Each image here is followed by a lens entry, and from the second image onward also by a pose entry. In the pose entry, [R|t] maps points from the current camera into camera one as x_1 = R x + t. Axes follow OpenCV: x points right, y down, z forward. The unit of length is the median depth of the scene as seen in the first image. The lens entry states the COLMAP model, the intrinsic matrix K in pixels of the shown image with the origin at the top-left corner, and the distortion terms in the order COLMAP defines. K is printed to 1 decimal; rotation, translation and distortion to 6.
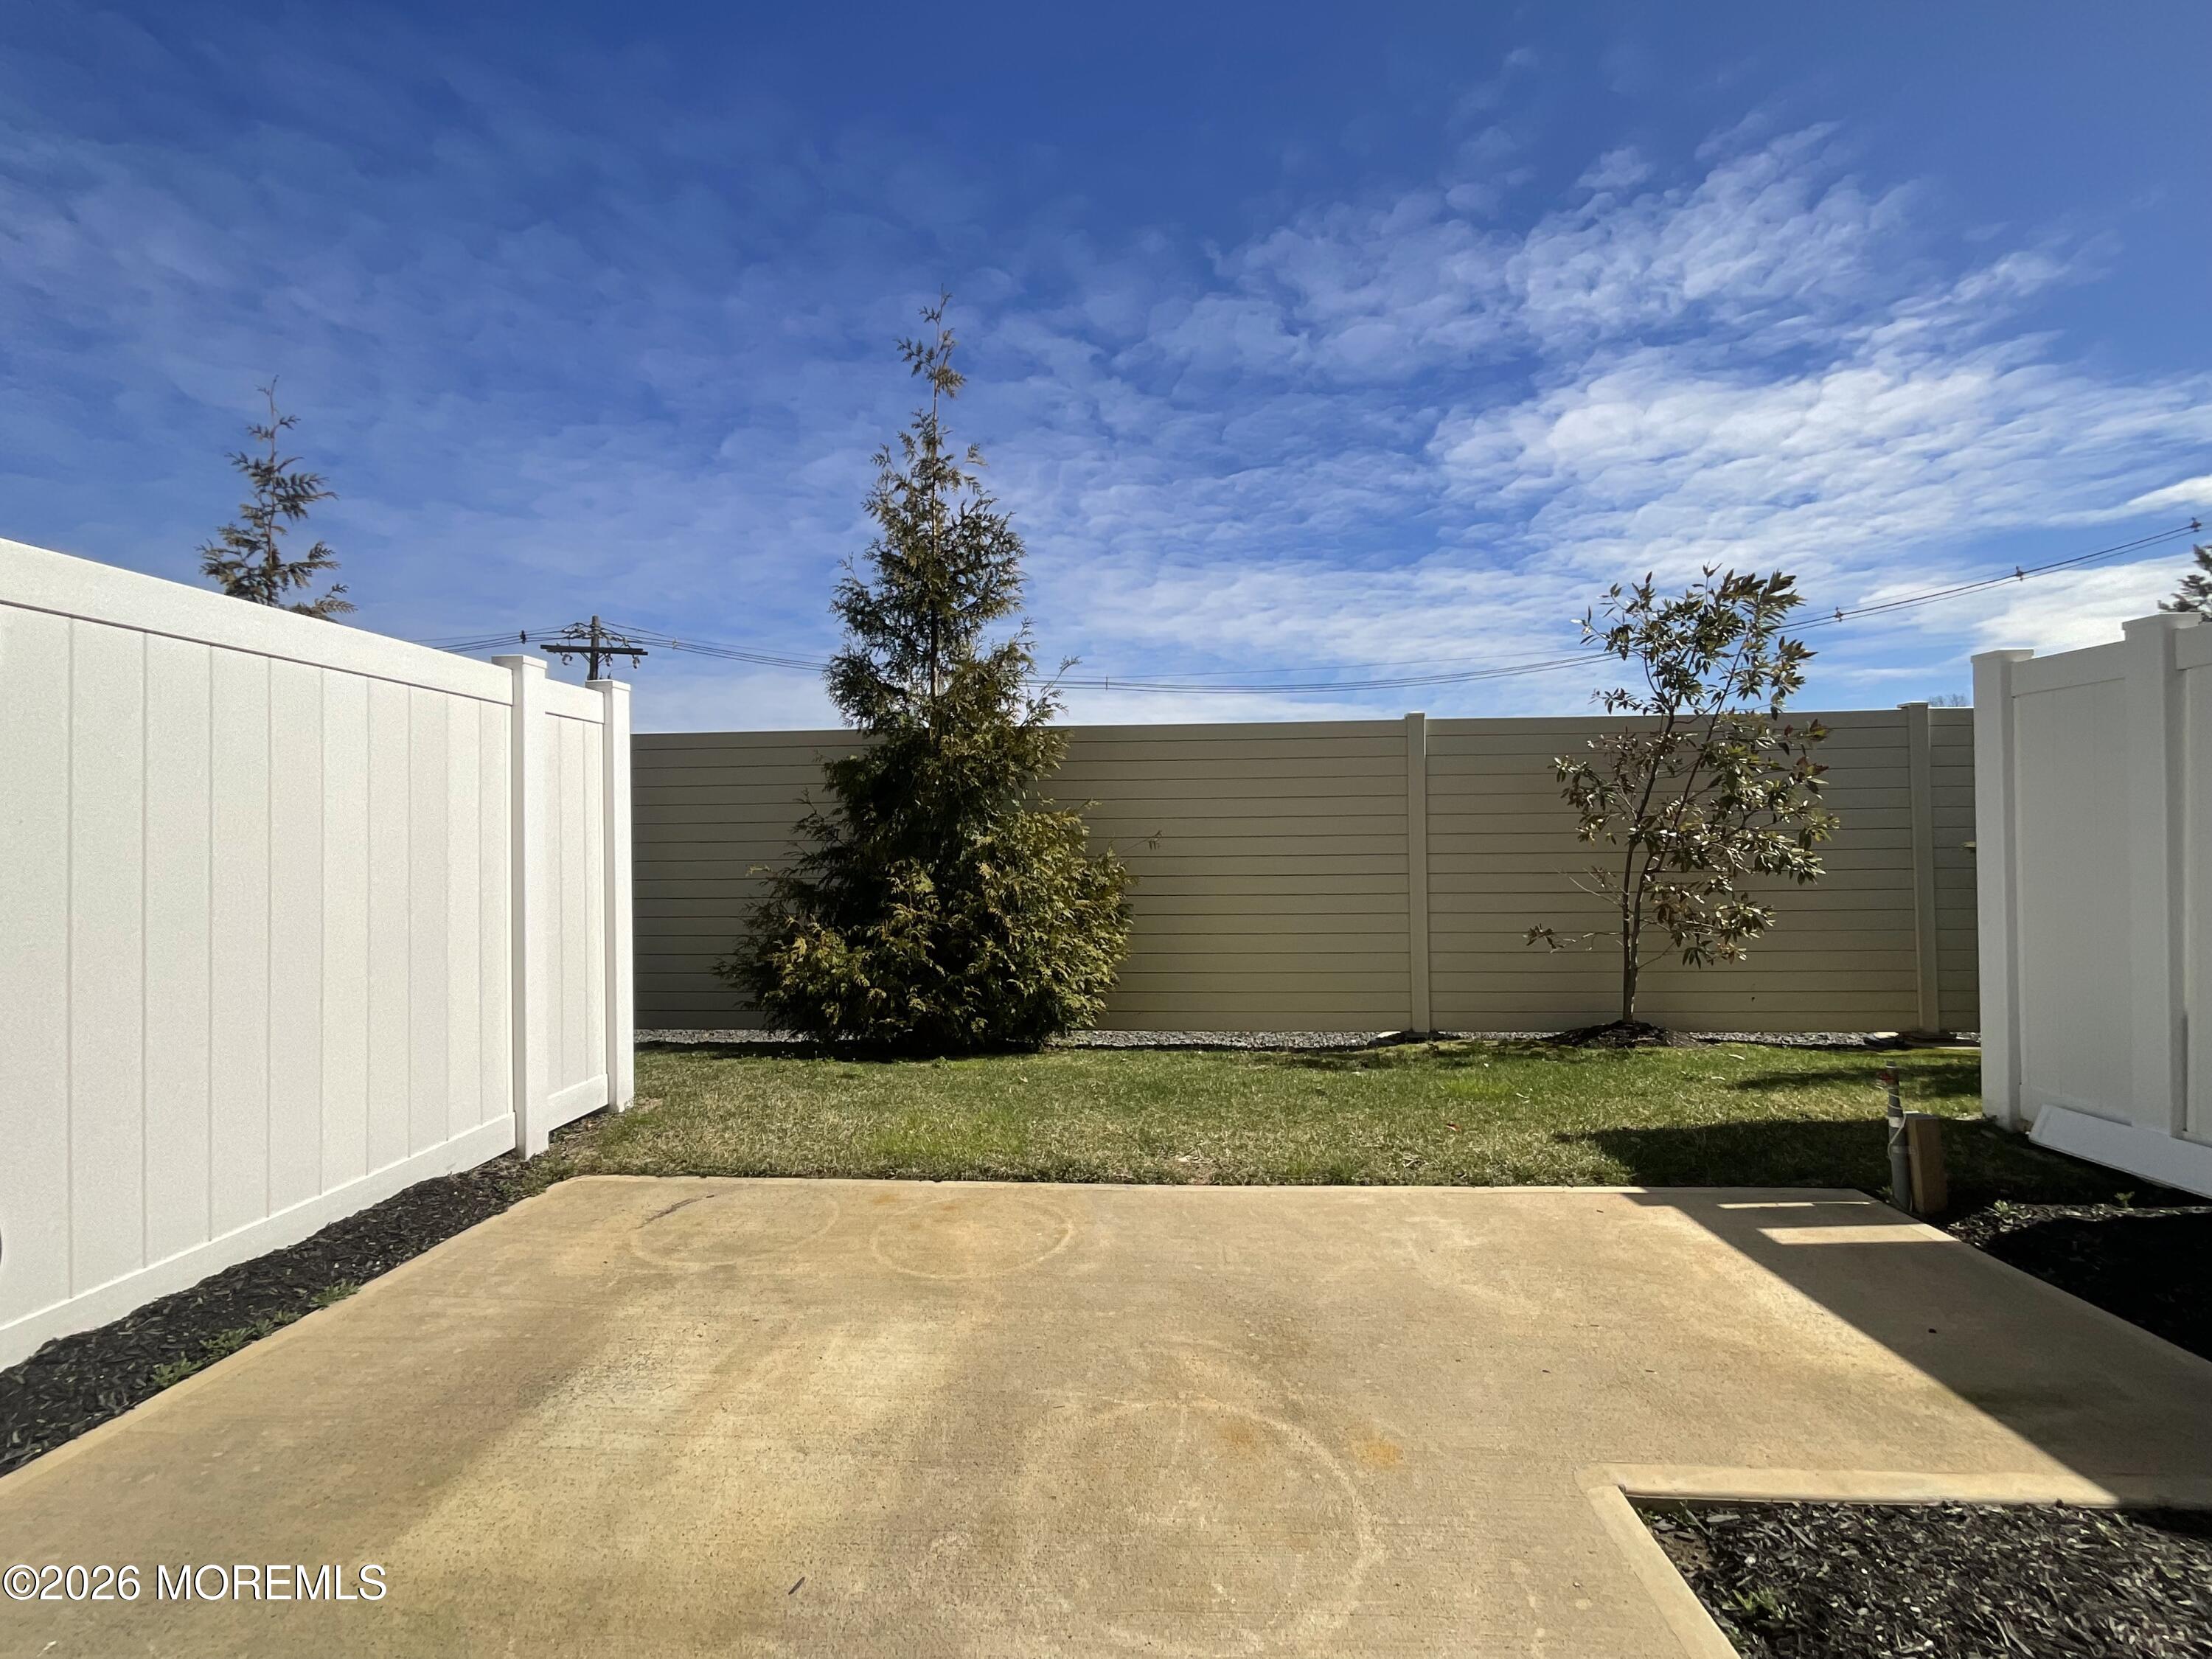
lens RADIAL K [[906.2, 0, 1106.0], [0, 906.2, 829.5], [0, 0, 1]] dist [-0.000143, 0.000624]
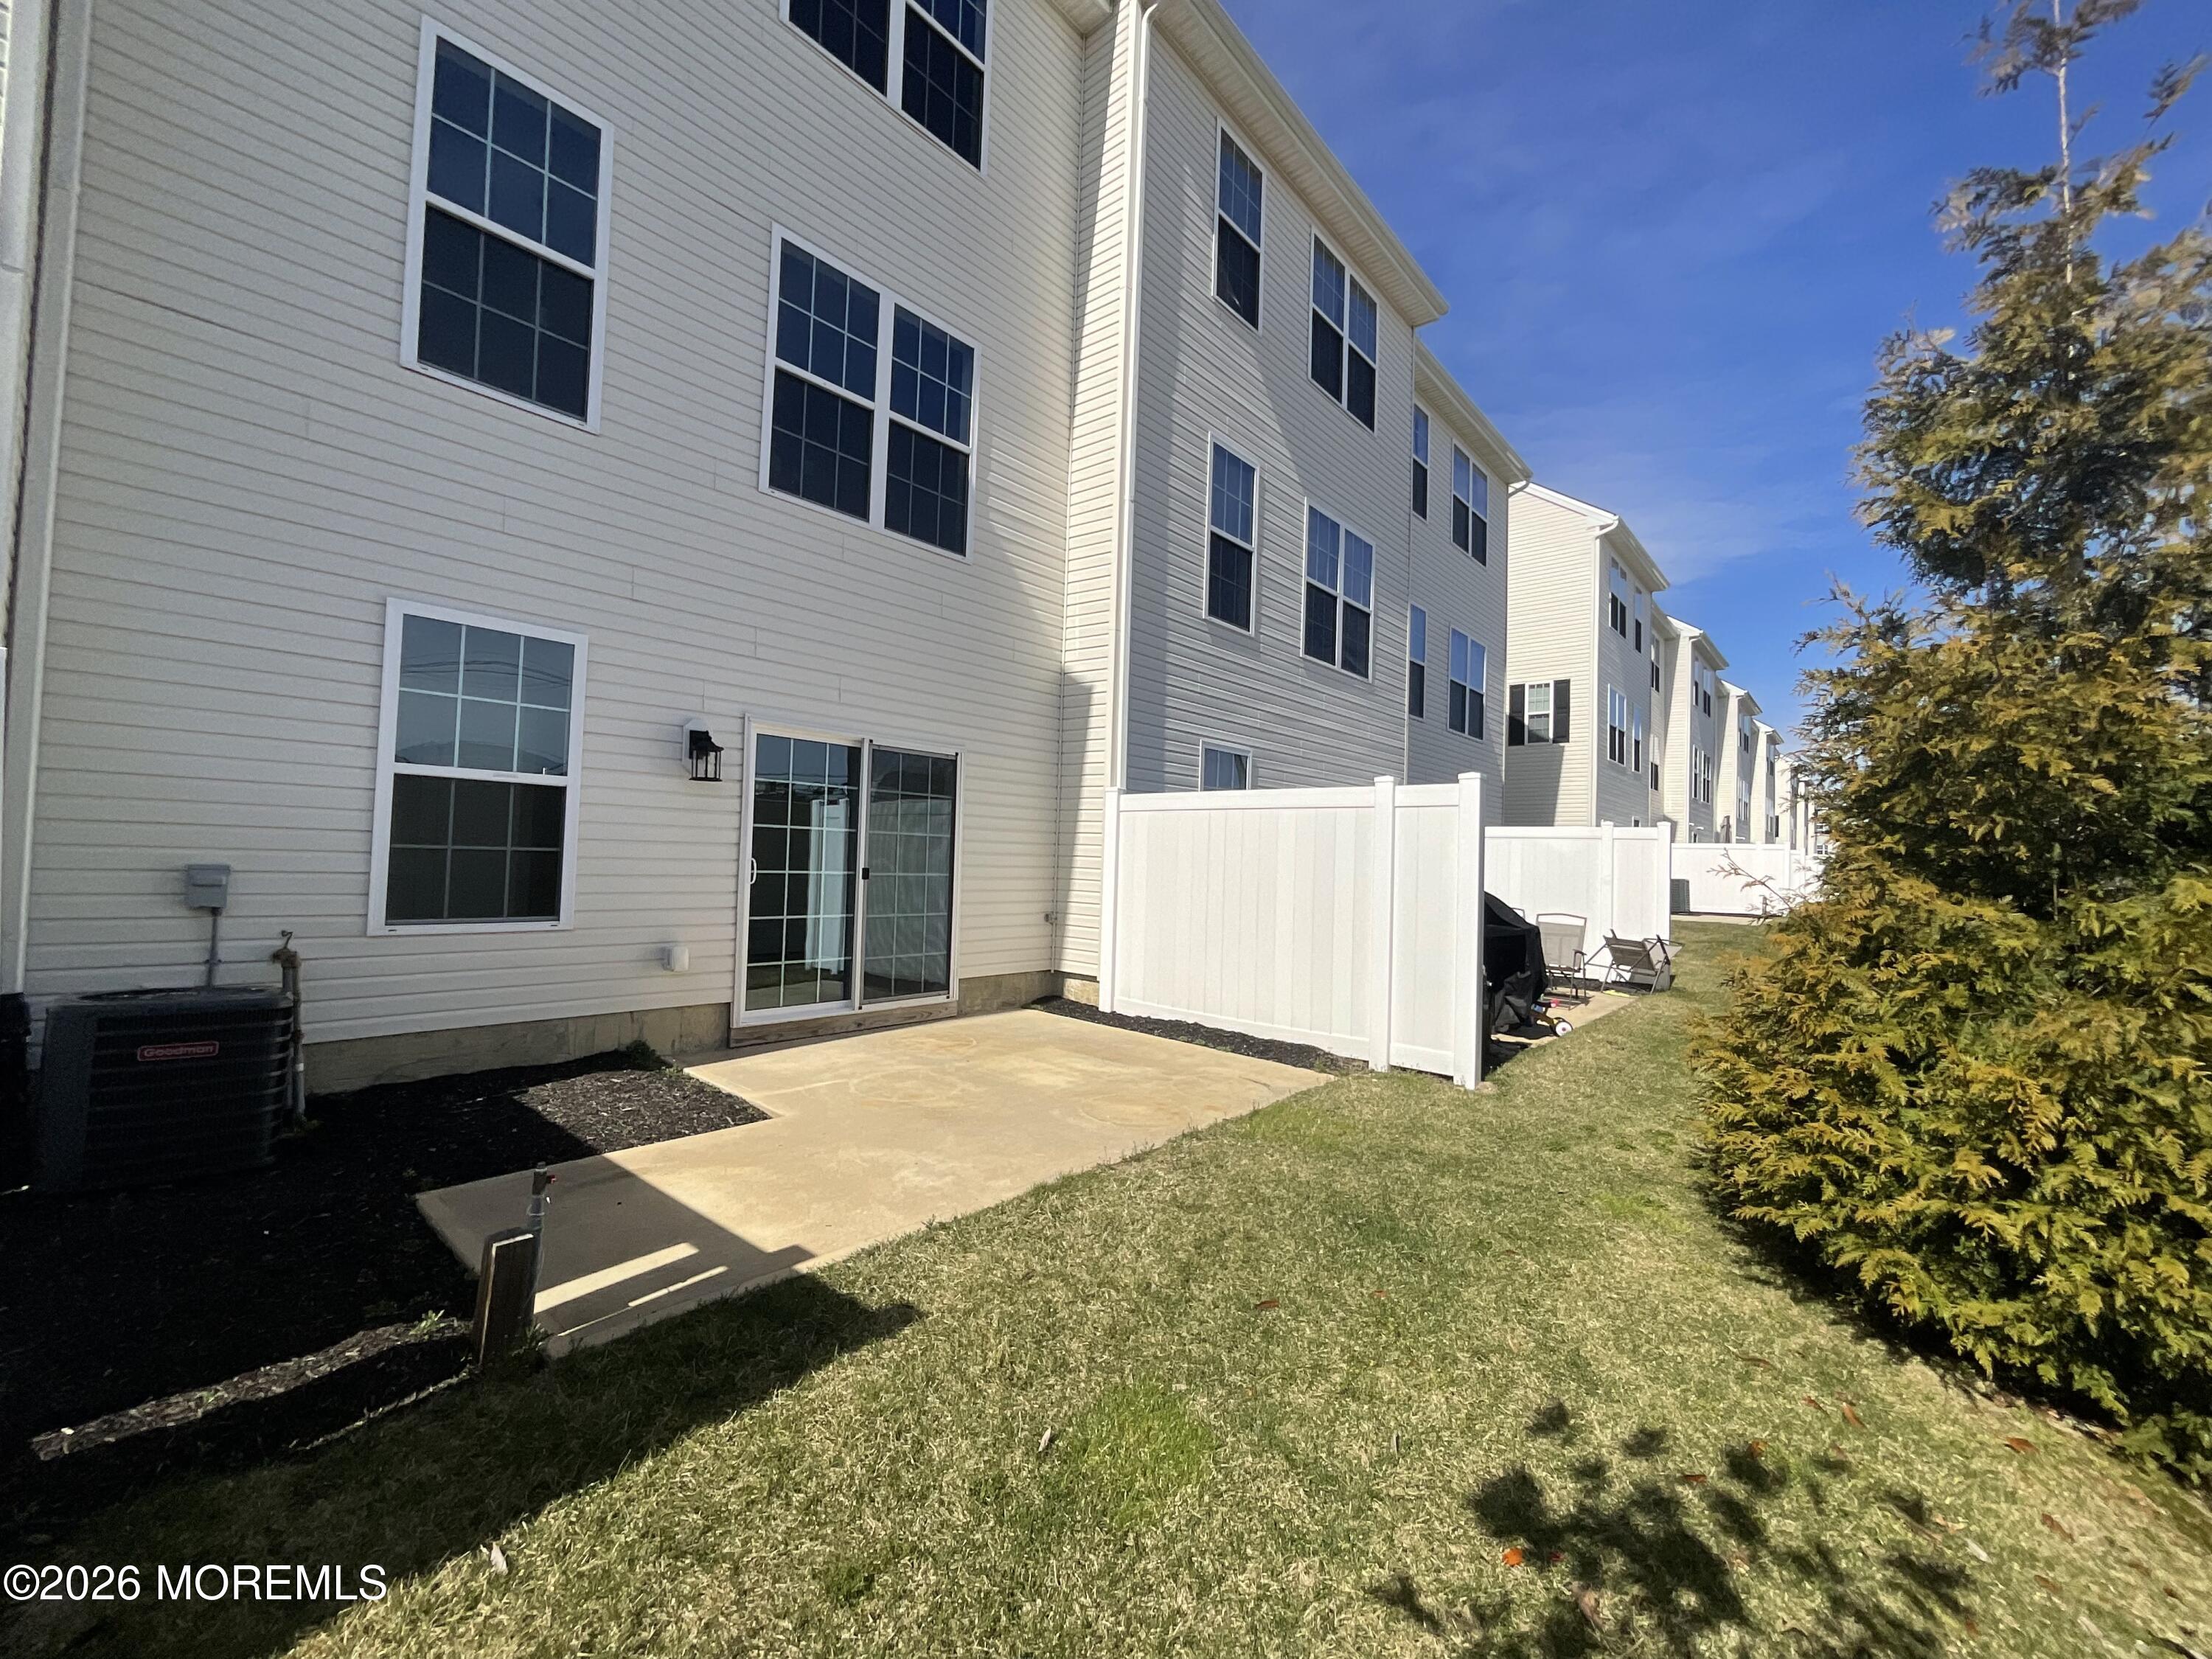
lens RADIAL K [[906.2, 0, 1106.0], [0, 906.2, 829.5], [0, 0, 1]] dist [-0.000143, 0.000624]
pose [[-0.610478, -0.036556, -0.791189, 1.316415], [-0.014957, 0.999288, -0.034630, -0.031203], [0.791892, -0.009307, -0.610591, 2.081266]]
